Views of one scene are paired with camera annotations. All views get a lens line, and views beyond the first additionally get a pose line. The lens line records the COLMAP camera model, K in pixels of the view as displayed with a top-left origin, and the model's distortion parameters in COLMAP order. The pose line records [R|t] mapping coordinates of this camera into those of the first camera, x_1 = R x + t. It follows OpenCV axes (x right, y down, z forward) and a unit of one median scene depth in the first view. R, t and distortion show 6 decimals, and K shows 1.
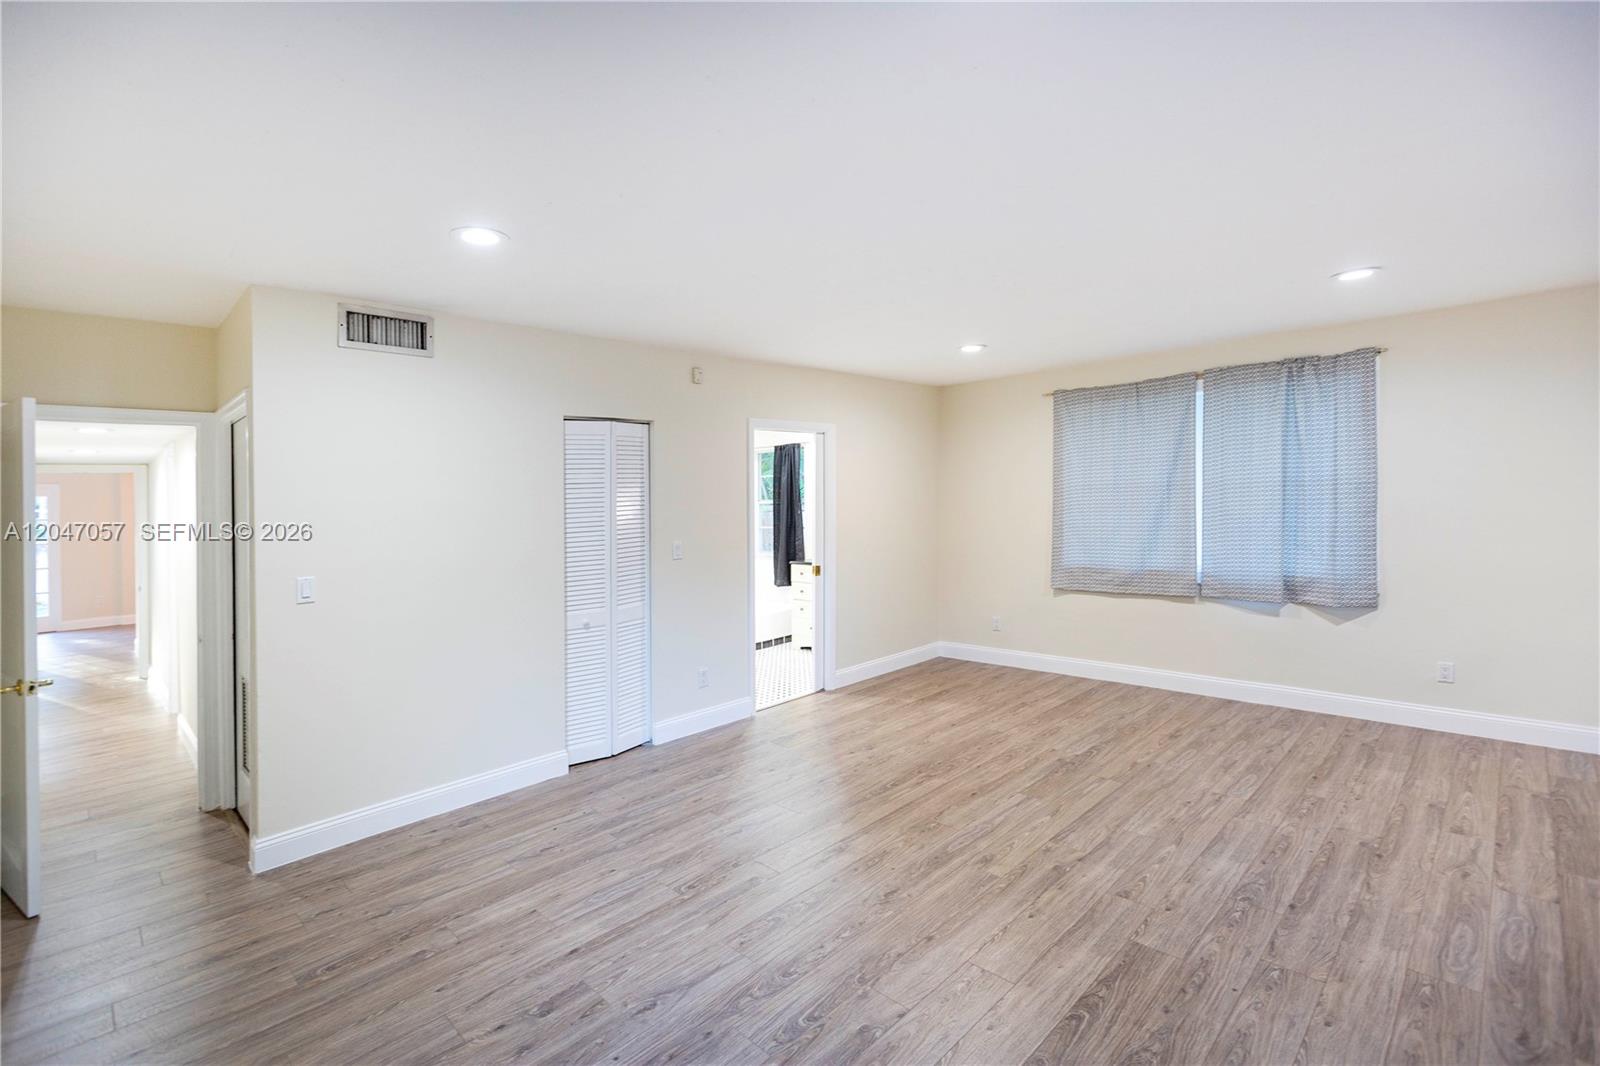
lens RADIAL K [[718.4, 0, 798.3], [0, 718.4, 477.3], [0, 0, 1]] dist [-0.000190, -0.001287]
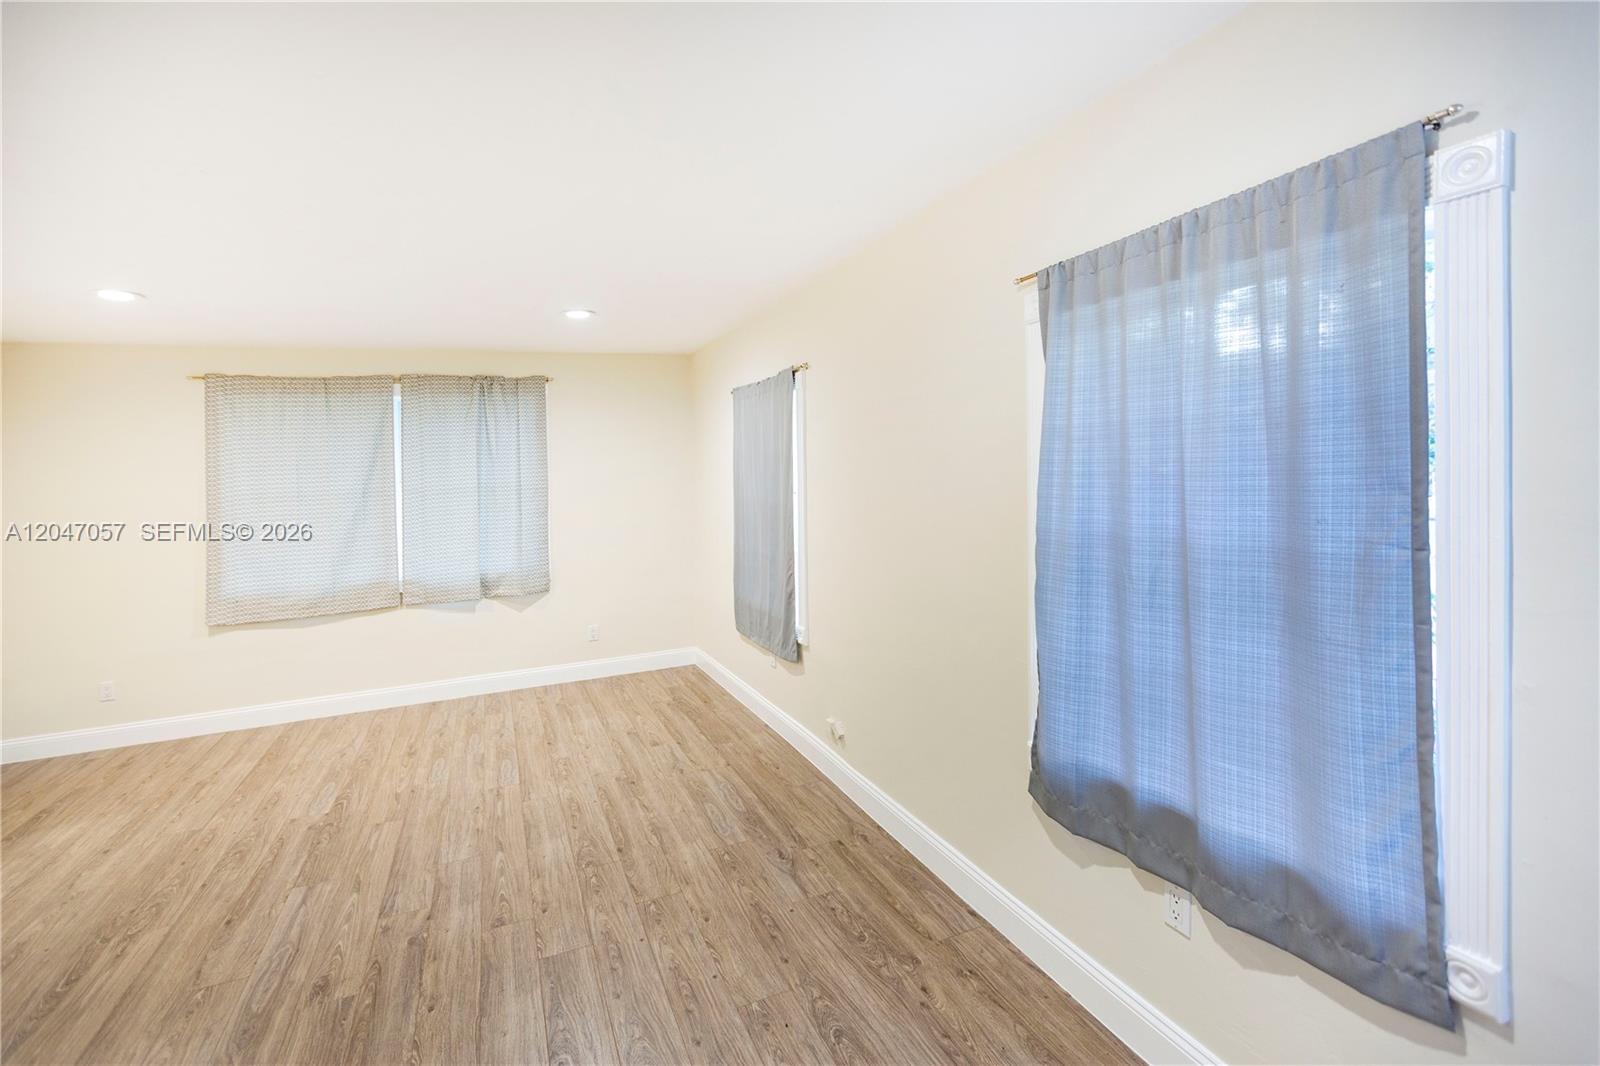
lens RADIAL K [[718.4, 0, 759.3], [0, 718.4, 484.6], [0, 0, 1]] dist [-0.000190, -0.001287]
pose [[0.403594, 0.003031, 0.914933, -0.221728], [0.003011, 0.999985, -0.004641, 0.011677], [-0.914933, 0.004628, 0.403579, 0.254709]]
